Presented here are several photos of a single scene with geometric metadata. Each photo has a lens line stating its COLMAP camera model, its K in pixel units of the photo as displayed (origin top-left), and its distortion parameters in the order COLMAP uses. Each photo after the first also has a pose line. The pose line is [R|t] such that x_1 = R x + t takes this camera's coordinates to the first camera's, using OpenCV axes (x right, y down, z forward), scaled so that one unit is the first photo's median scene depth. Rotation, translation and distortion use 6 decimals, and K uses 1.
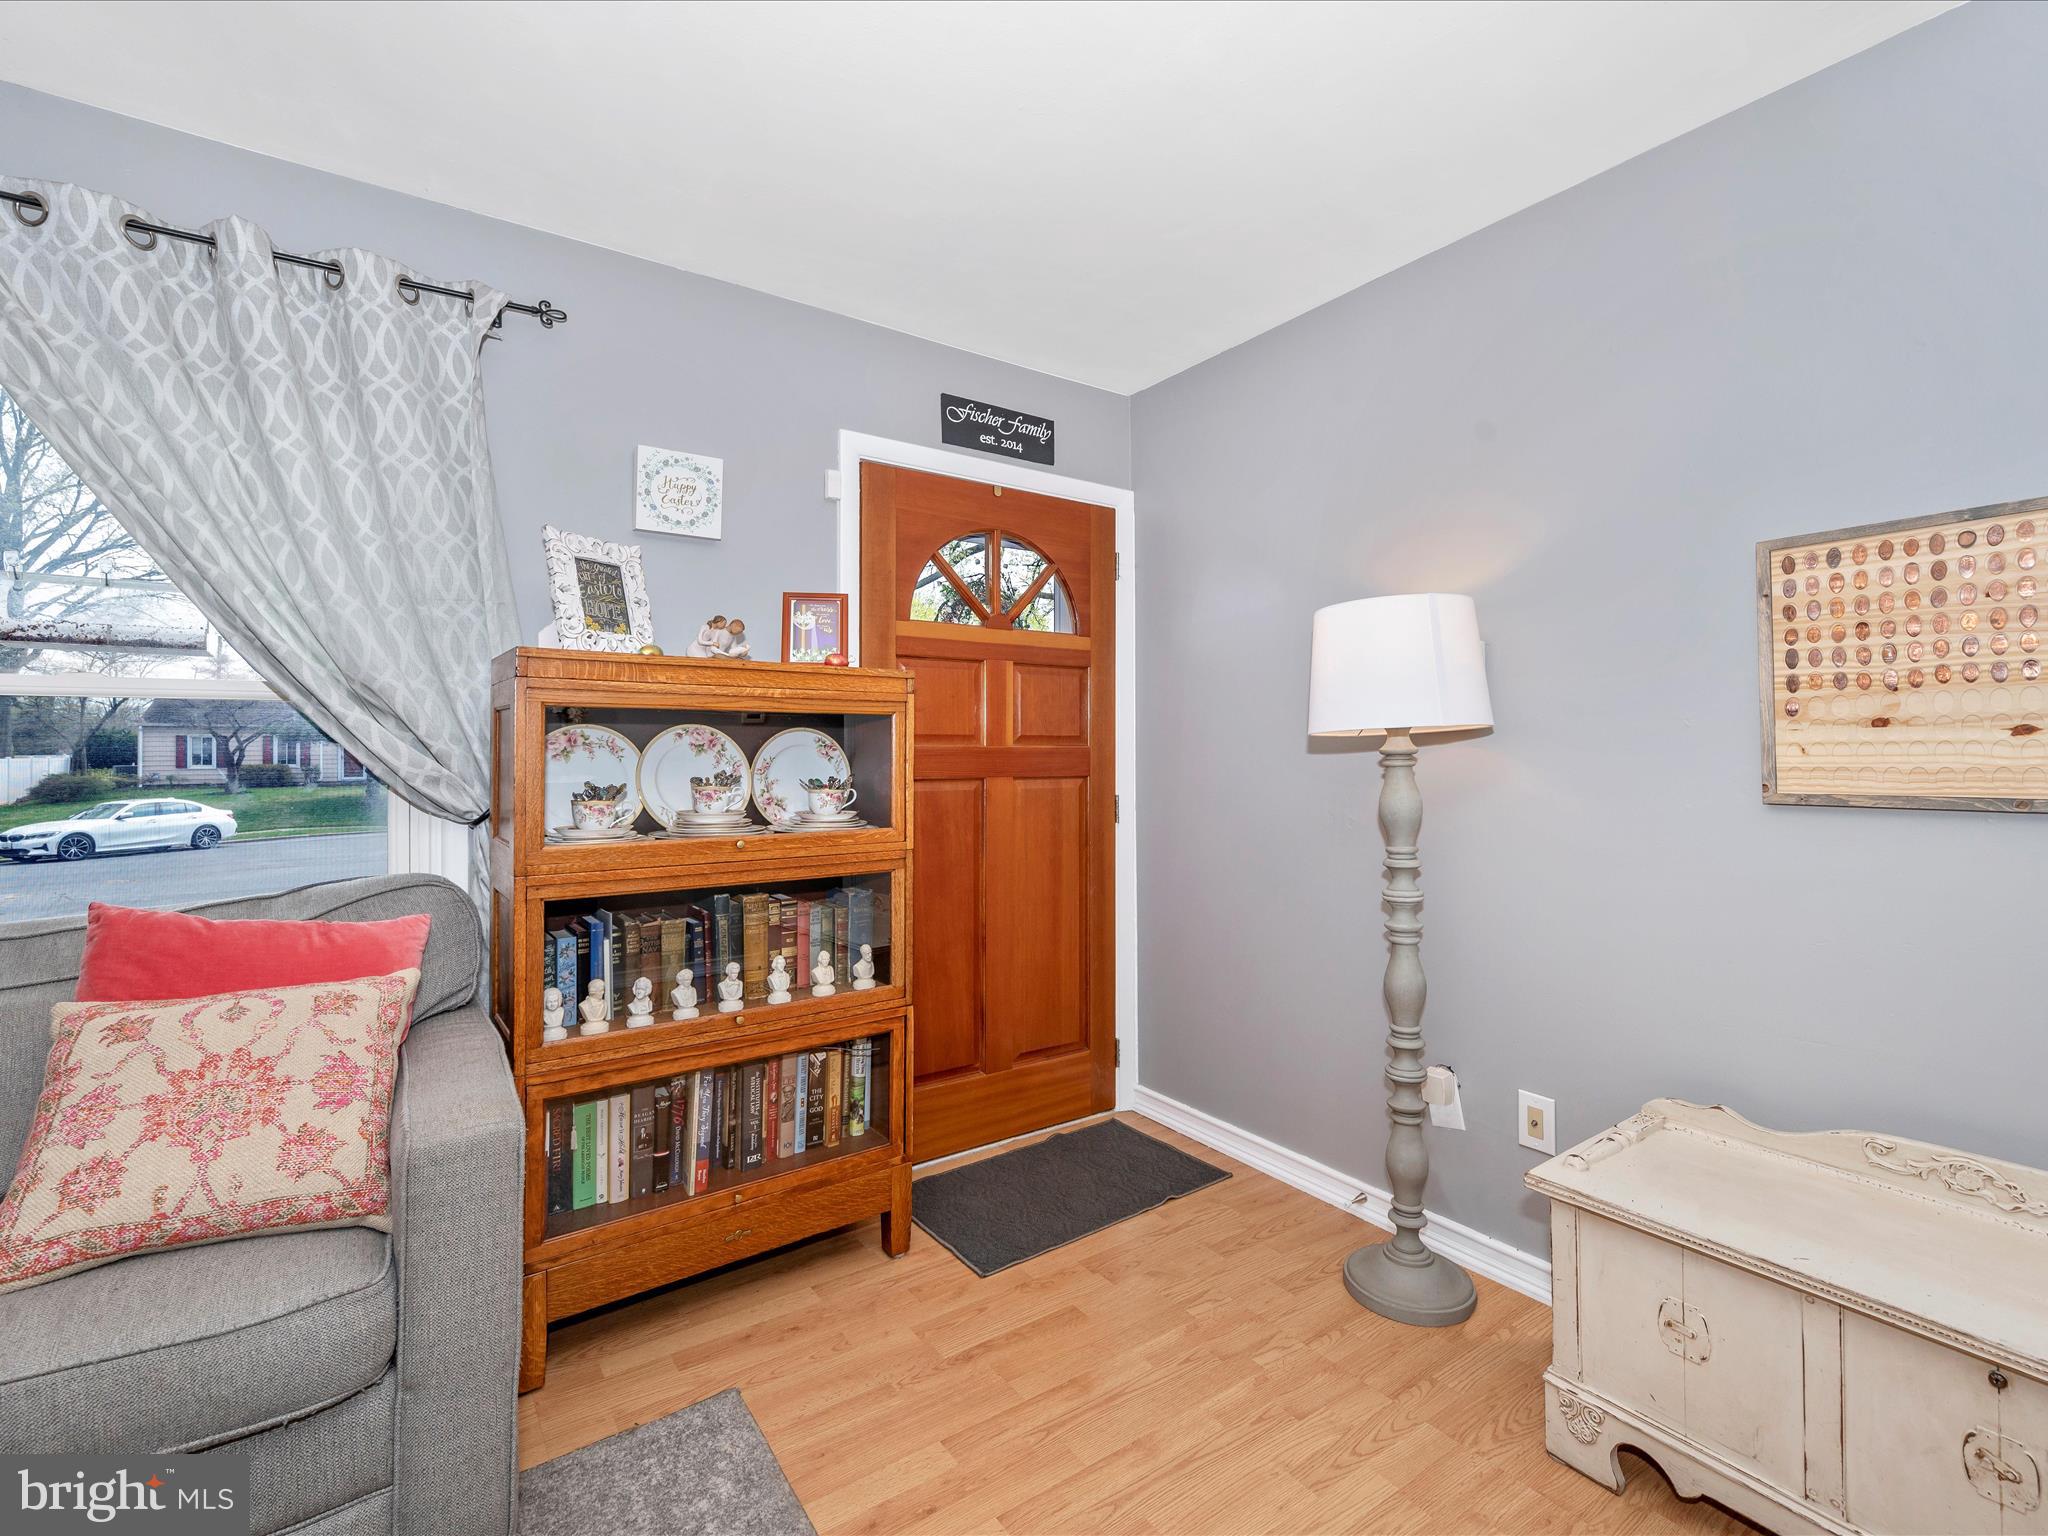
lens RADIAL K [[972.6, 0, 961.8], [0, 972.6, 766.8], [0, 0, 1]] dist [-0.000217, 0.000726]
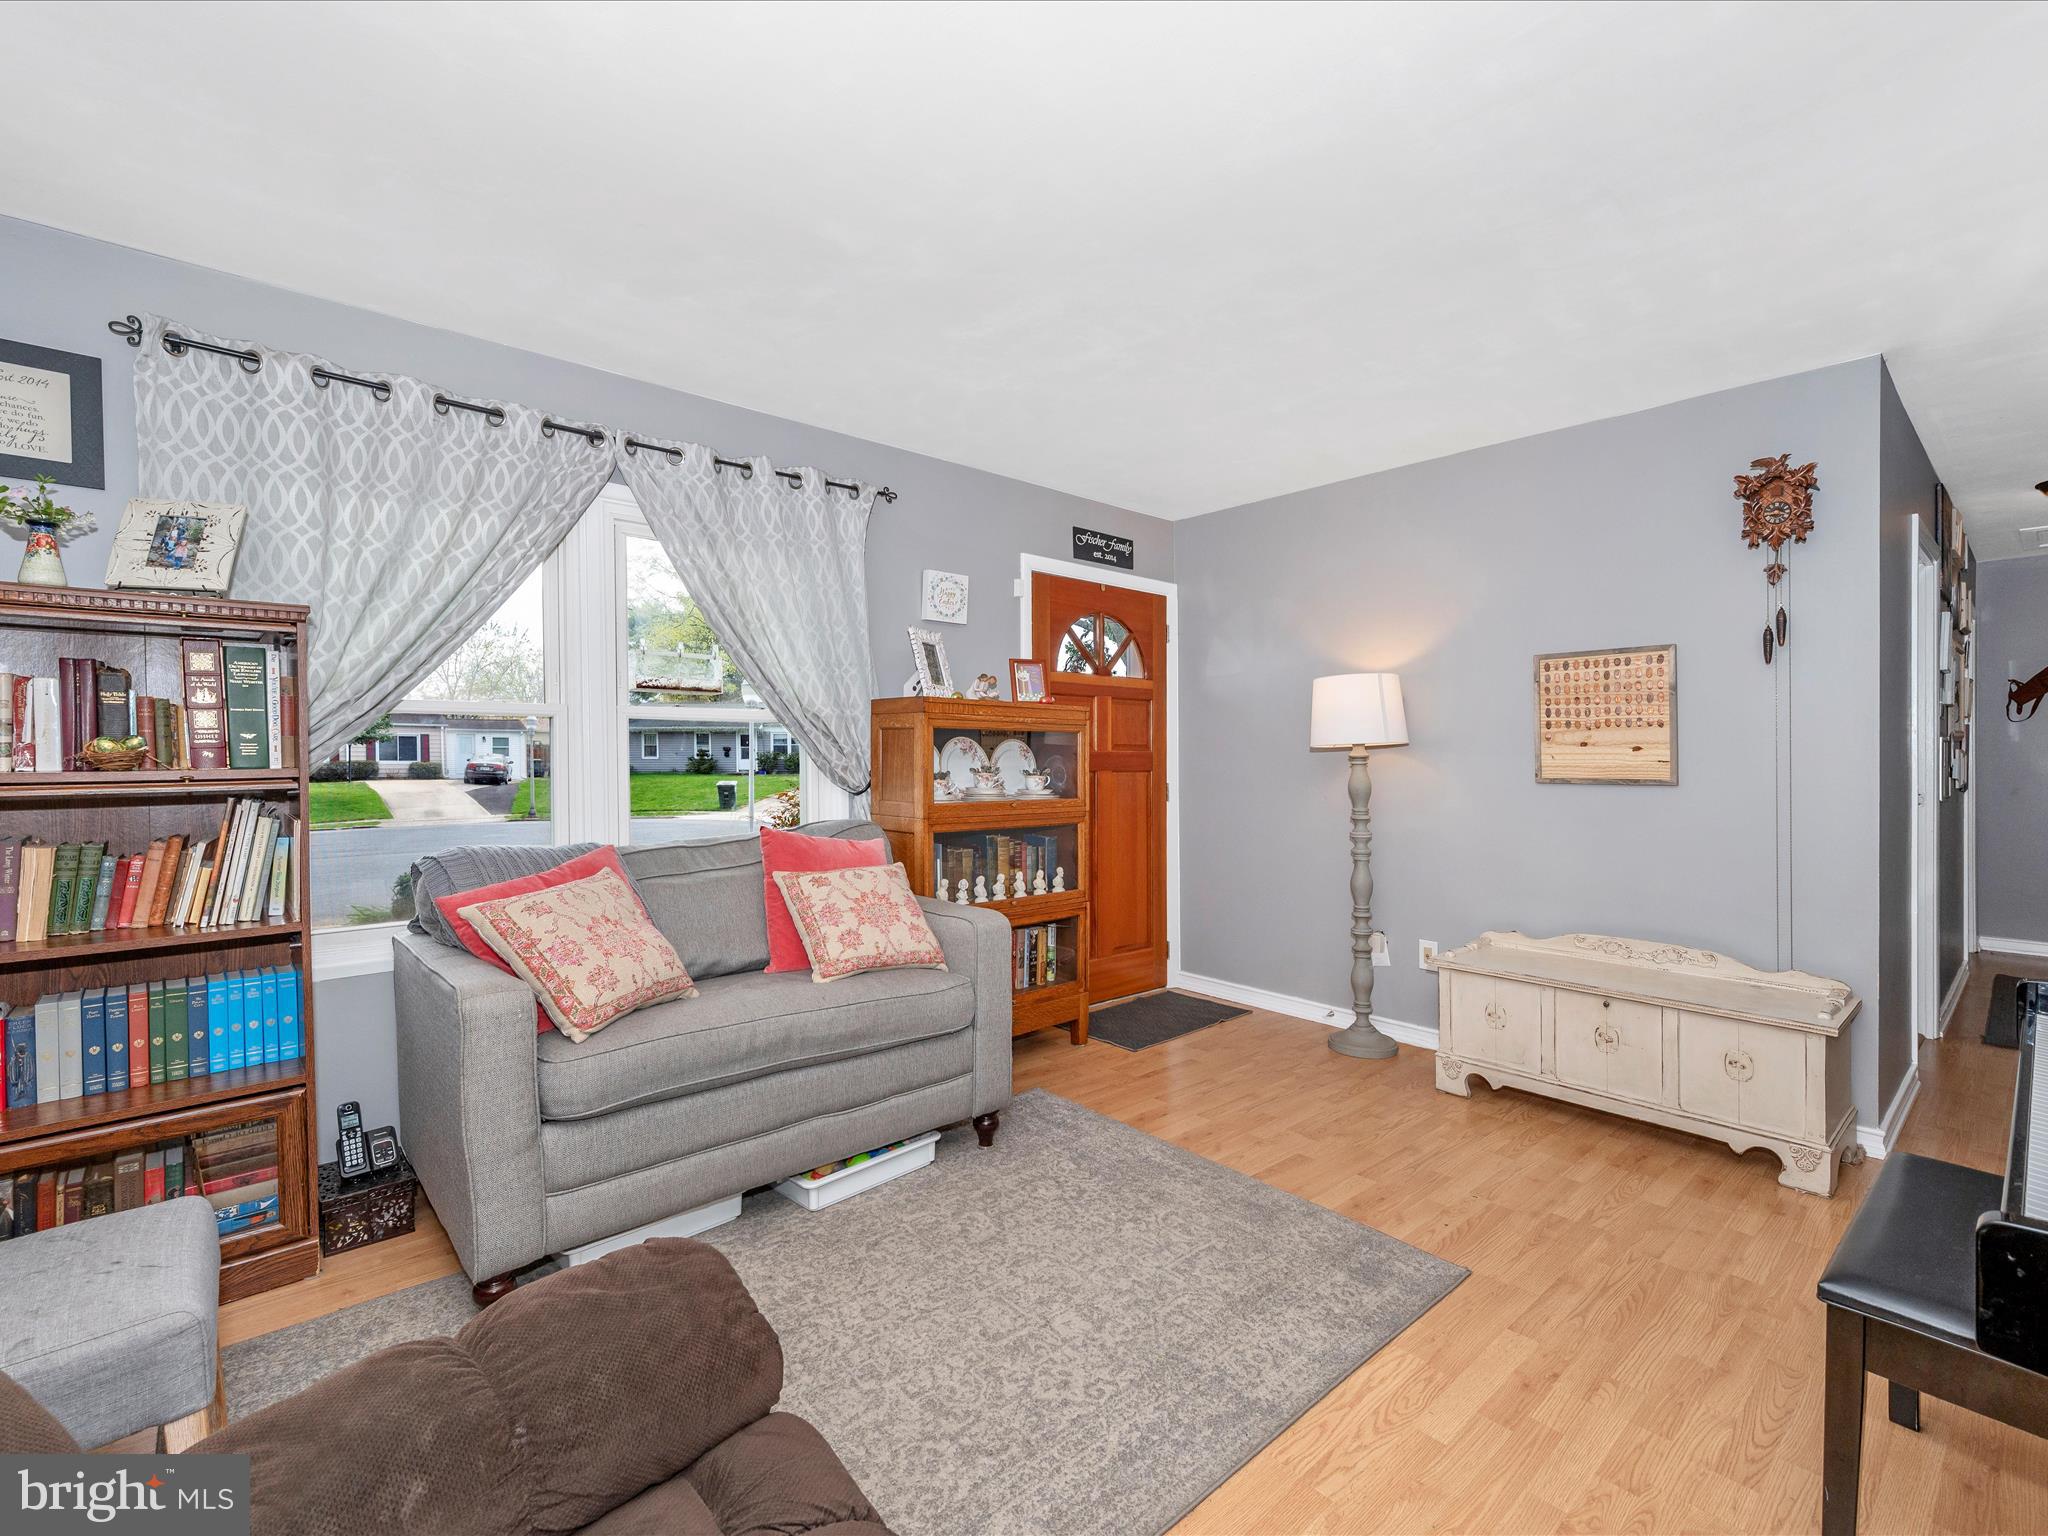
lens RADIAL K [[856.9, 0, 1039.4], [0, 856.9, 768.6], [0, 0, 1]] dist [0.001234, 0.000092]
pose [[0.991958, 0.006136, 0.126416, -0.336730], [-0.006297, 0.999980, 0.000879, 0.009649], [-0.126408, -0.001668, 0.991977, -0.502489]]
